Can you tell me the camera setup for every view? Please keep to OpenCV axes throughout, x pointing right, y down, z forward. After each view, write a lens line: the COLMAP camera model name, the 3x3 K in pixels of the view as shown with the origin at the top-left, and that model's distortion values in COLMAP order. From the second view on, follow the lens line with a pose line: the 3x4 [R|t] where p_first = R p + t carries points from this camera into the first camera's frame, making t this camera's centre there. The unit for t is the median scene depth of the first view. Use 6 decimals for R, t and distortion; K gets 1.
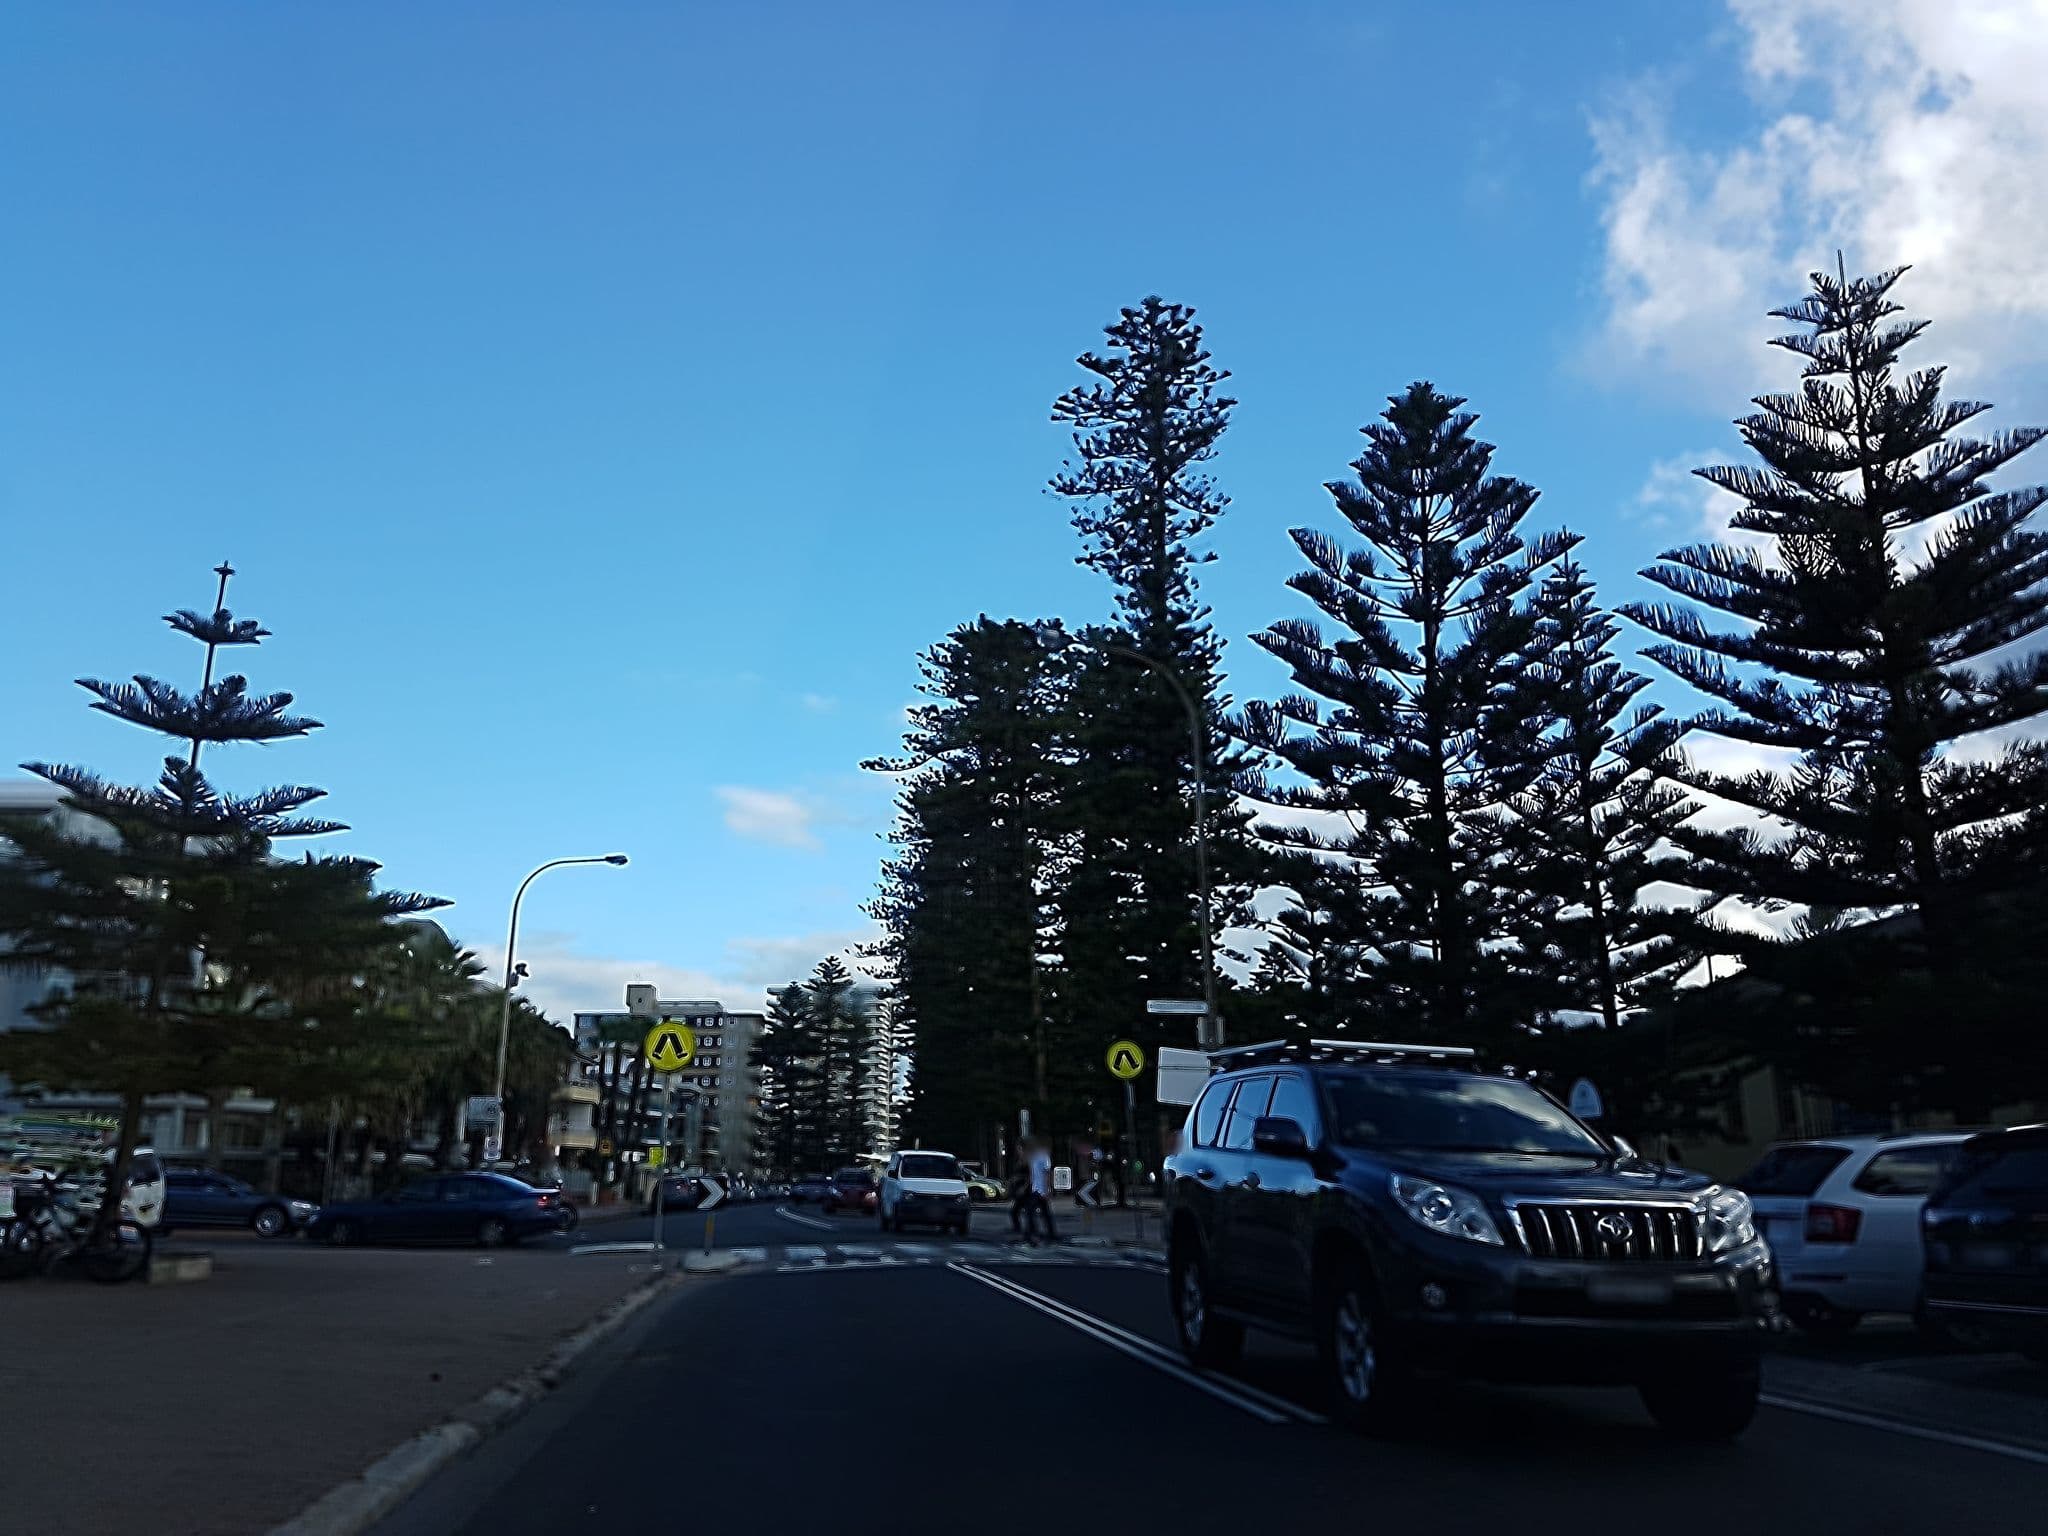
lens RADIAL K [[1602.3, 0, 1044.1], [0, 1602.3, 763.6], [0, 0, 1]] dist [0.086883, -0.264941]
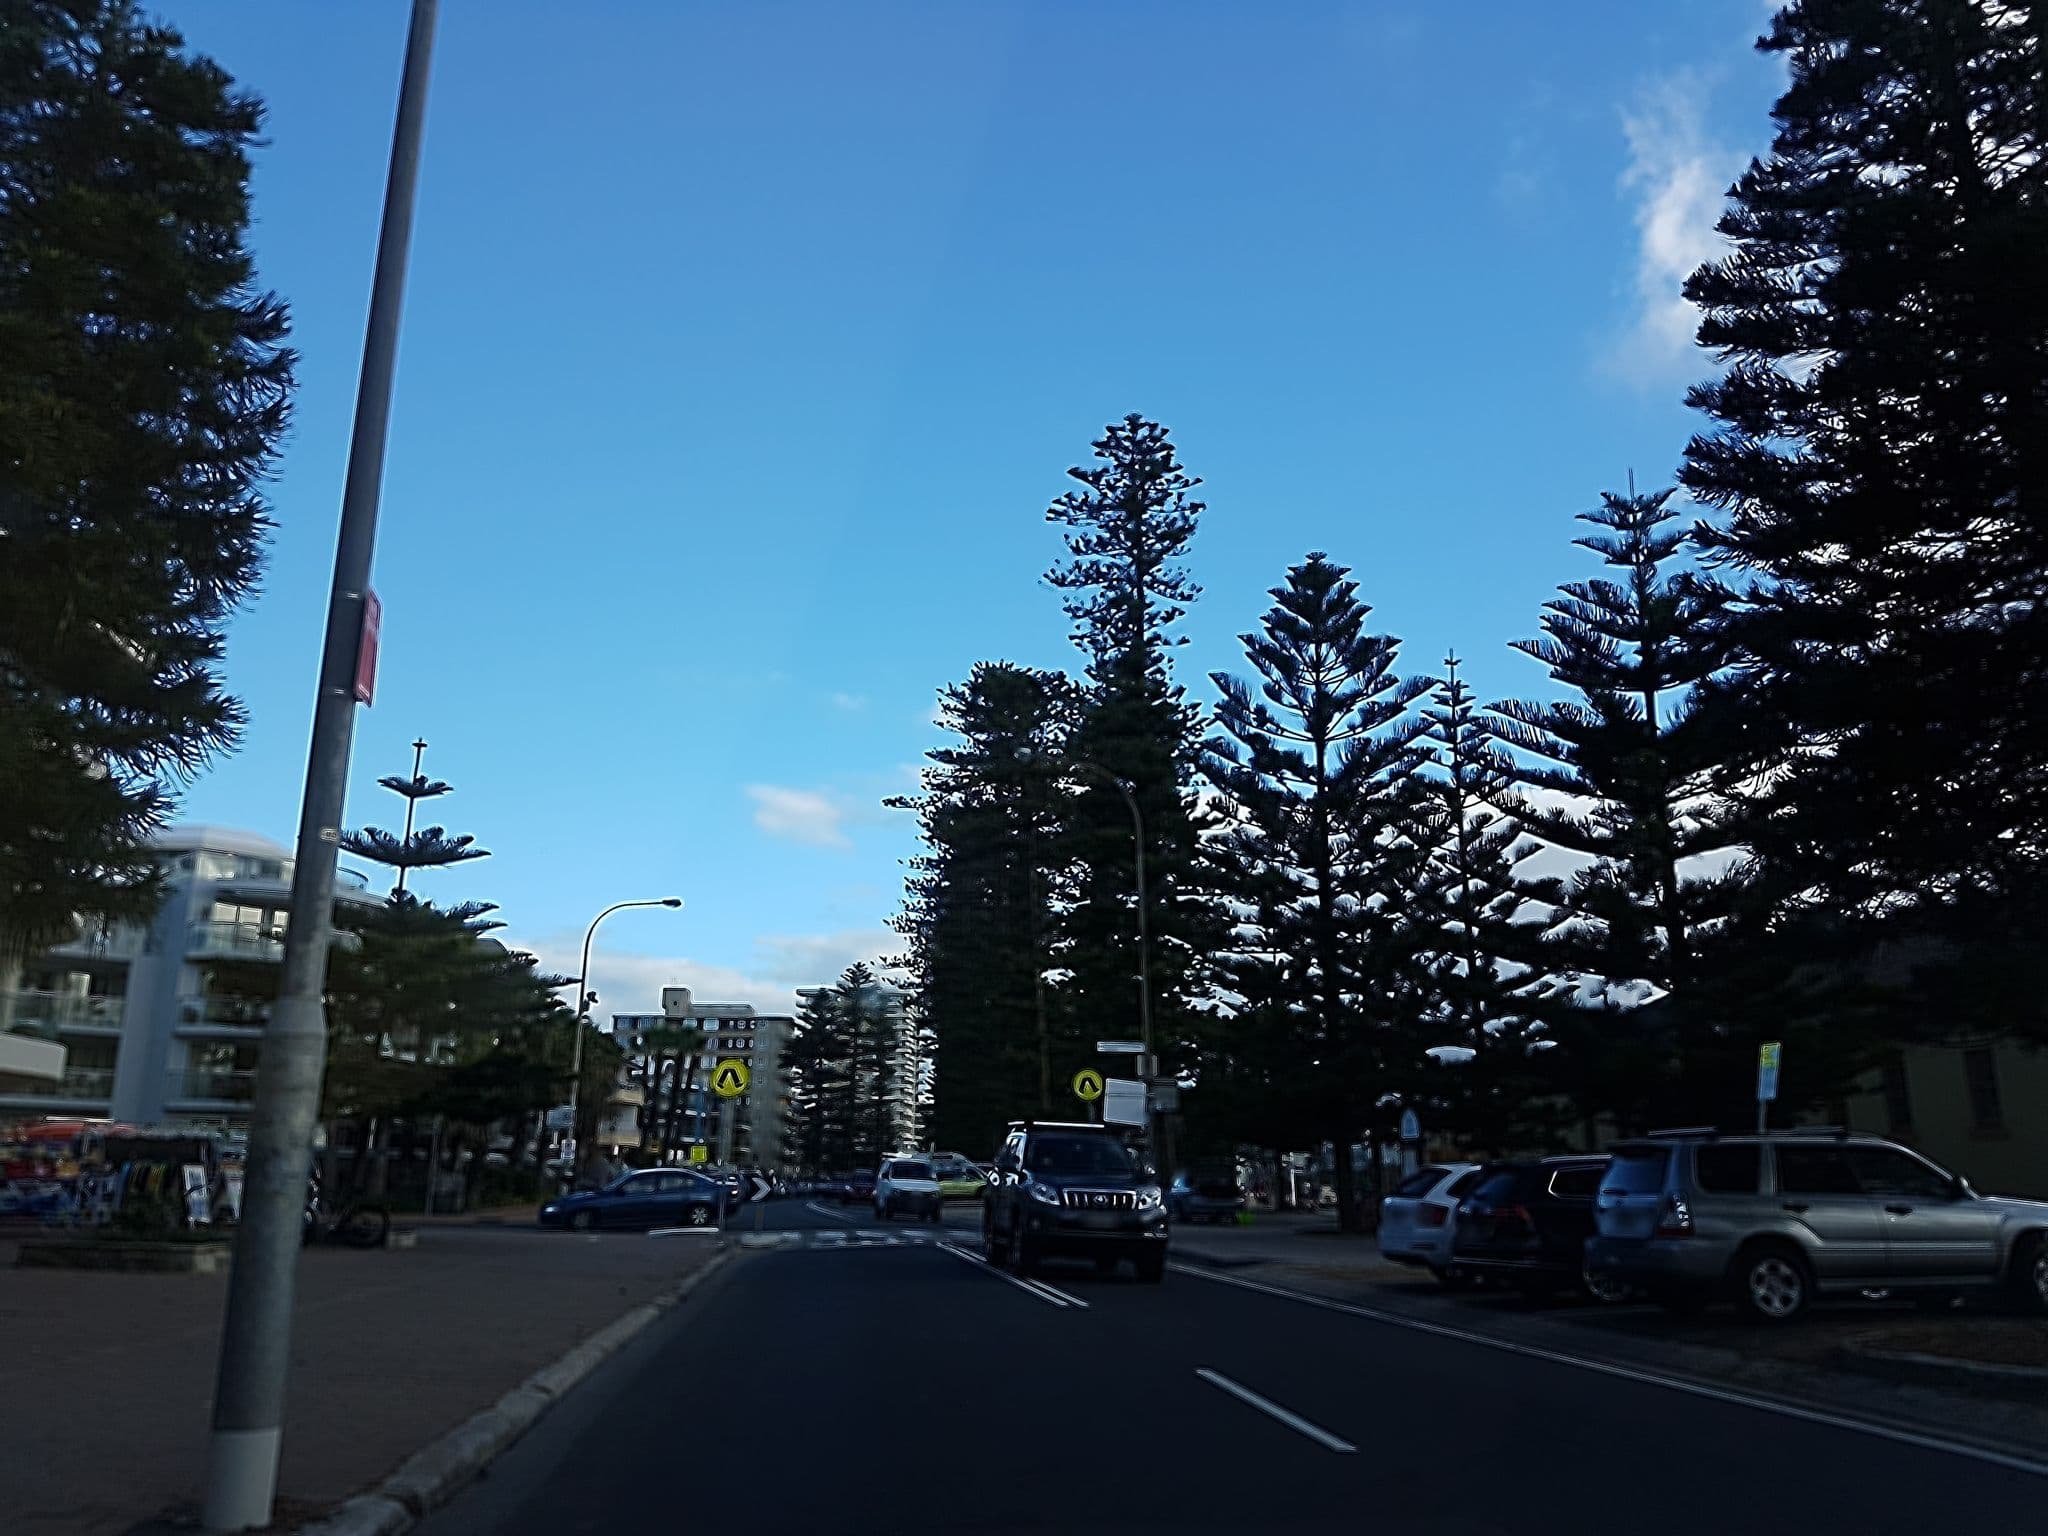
lens RADIAL K [[1614.0, 0, 1024.0], [0, 1614.0, 768.0], [0, 0, 1]] dist [0.049669, -0.071780]
pose [[0.999518, 0.003148, -0.030878, 0.023023], [-0.003026, 0.999987, 0.003990, -0.037796], [0.030890, -0.003895, 0.999515, -0.144363]]
